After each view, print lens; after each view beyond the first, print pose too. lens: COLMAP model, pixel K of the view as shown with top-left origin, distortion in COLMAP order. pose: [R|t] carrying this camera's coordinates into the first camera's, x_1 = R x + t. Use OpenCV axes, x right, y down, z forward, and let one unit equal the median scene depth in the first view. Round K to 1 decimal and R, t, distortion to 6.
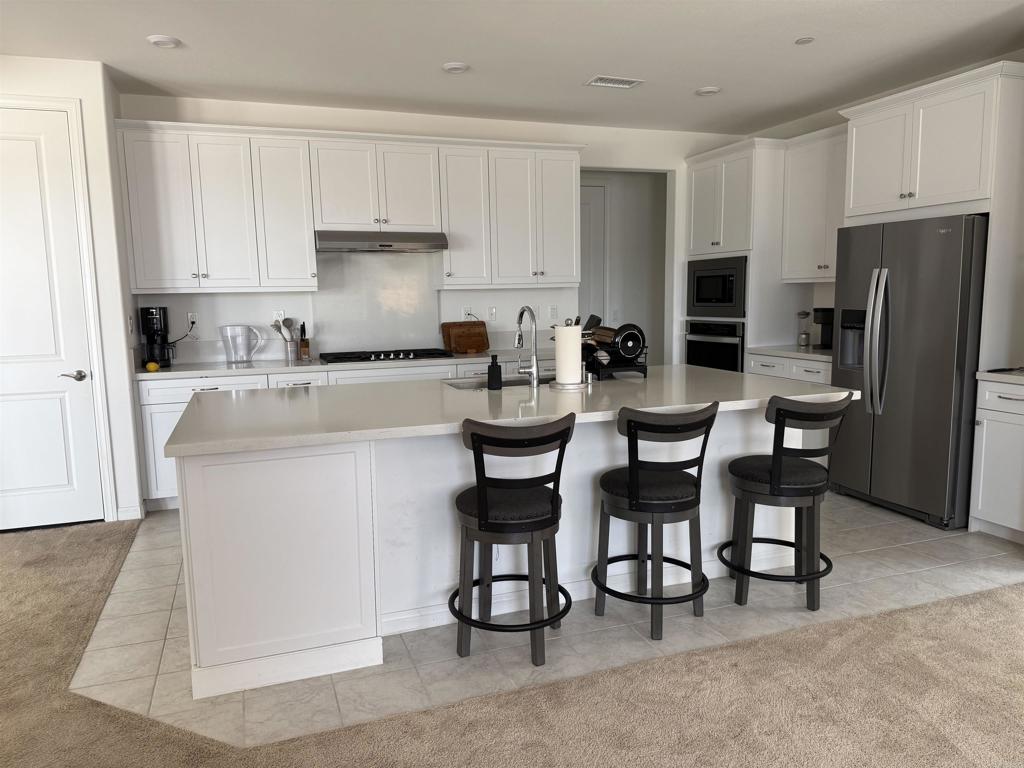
lens RADIAL K [[727.3, 0, 504.3], [0, 727.3, 388.7], [0, 0, 1]] dist [0.053915, -0.076446]
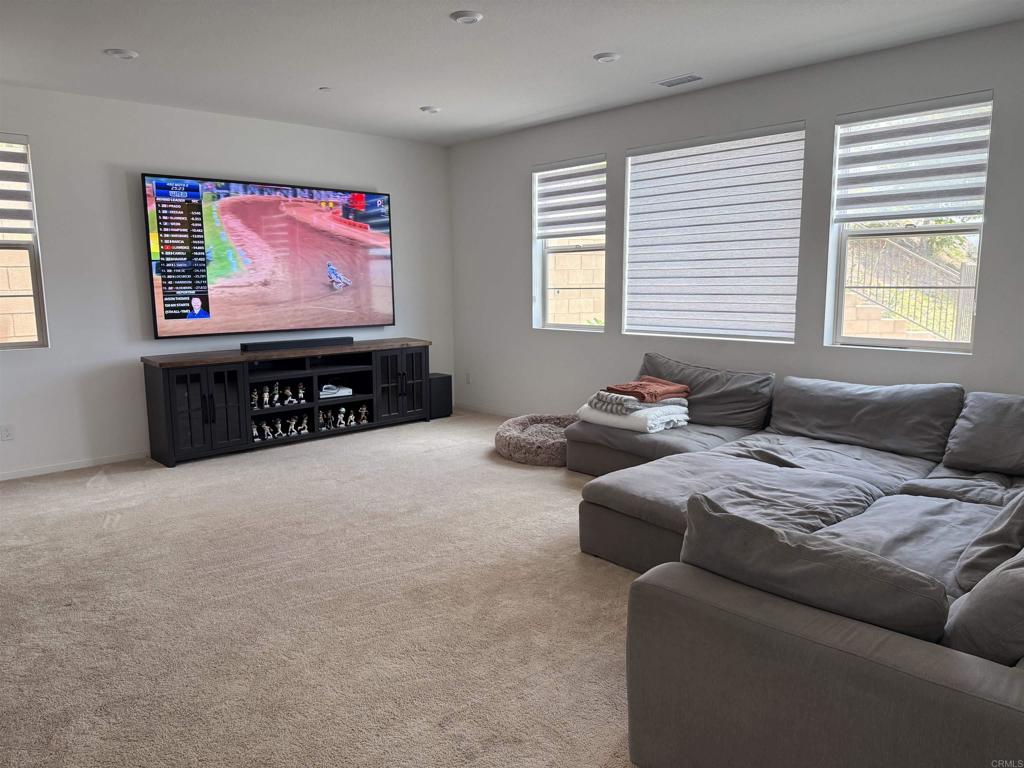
lens RADIAL K [[727.3, 0, 505.4], [0, 727.3, 388.8], [0, 0, 1]] dist [0.053915, -0.076446]
pose [[-0.401581, -0.111795, 0.908974, -0.505630], [0.138250, 0.973748, 0.180839, -0.036342], [-0.905328, 0.198287, -0.375583, 0.357731]]
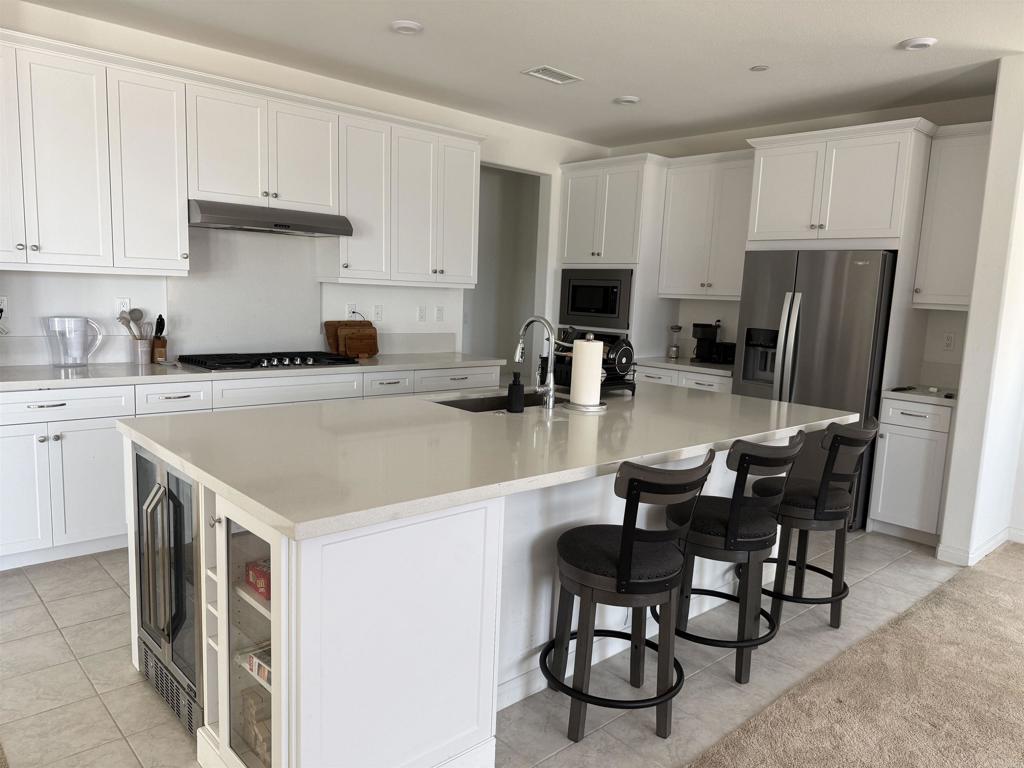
lens RADIAL K [[727.3, 0, 507.3], [0, 727.3, 391.7], [0, 0, 1]] dist [0.053915, -0.076446]
pose [[0.921564, 0.002851, 0.388216, -0.260326], [-0.008113, 0.999896, 0.011915, -0.024369], [-0.388142, -0.014130, 0.921491, 0.150197]]
